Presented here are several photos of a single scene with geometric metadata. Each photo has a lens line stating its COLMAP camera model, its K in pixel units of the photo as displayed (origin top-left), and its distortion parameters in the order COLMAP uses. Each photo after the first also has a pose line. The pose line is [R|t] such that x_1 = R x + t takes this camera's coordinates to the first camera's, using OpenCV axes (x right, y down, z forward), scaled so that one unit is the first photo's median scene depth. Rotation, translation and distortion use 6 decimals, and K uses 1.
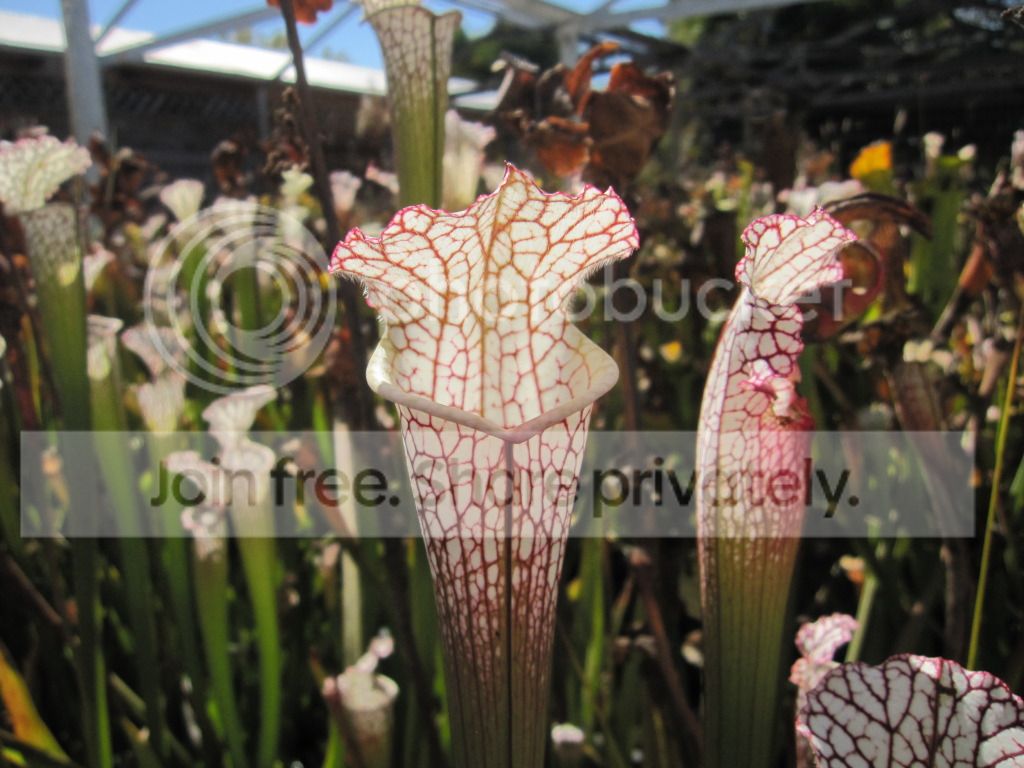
lens RADIAL K [[866.9, 0, 512.0], [0, 866.9, 384.0], [0, 0, 1]] dist [-0.011660, -0.016099]
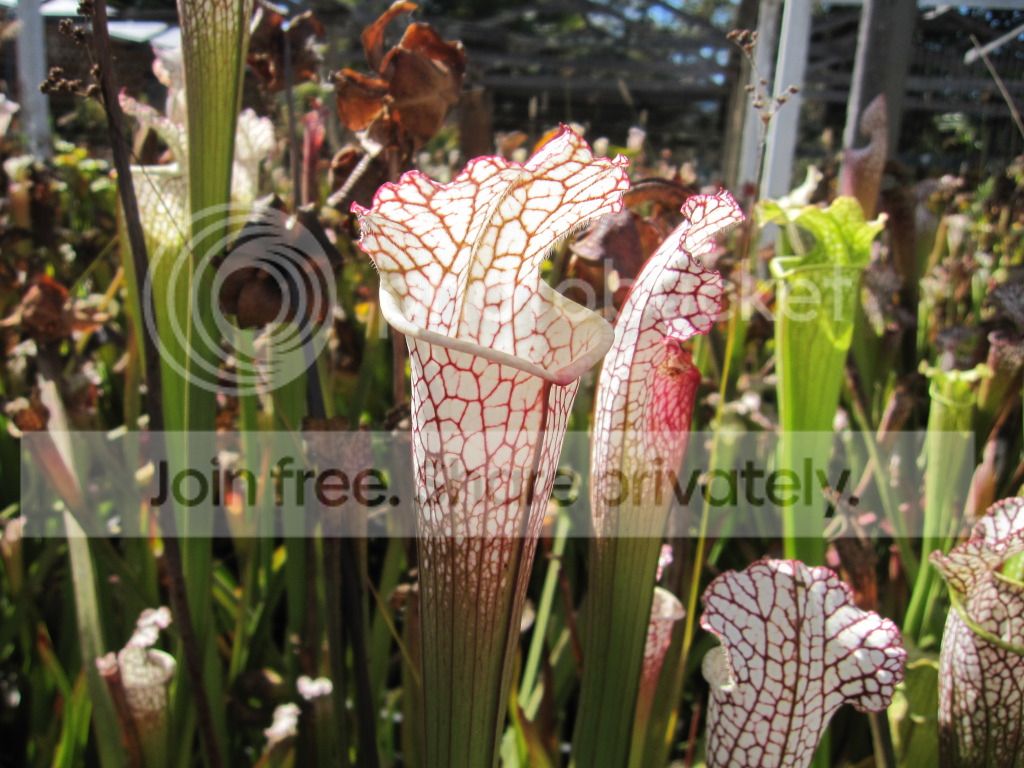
lens RADIAL K [[876.3, 0, 512.0], [0, 876.3, 384.0], [0, 0, 1]] dist [-0.053330, -0.008742]
pose [[0.910725, 0.001926, 0.413009, -0.416583], [-0.019301, 0.999095, 0.037900, 0.021031], [-0.412562, -0.042488, 0.909938, 0.021796]]
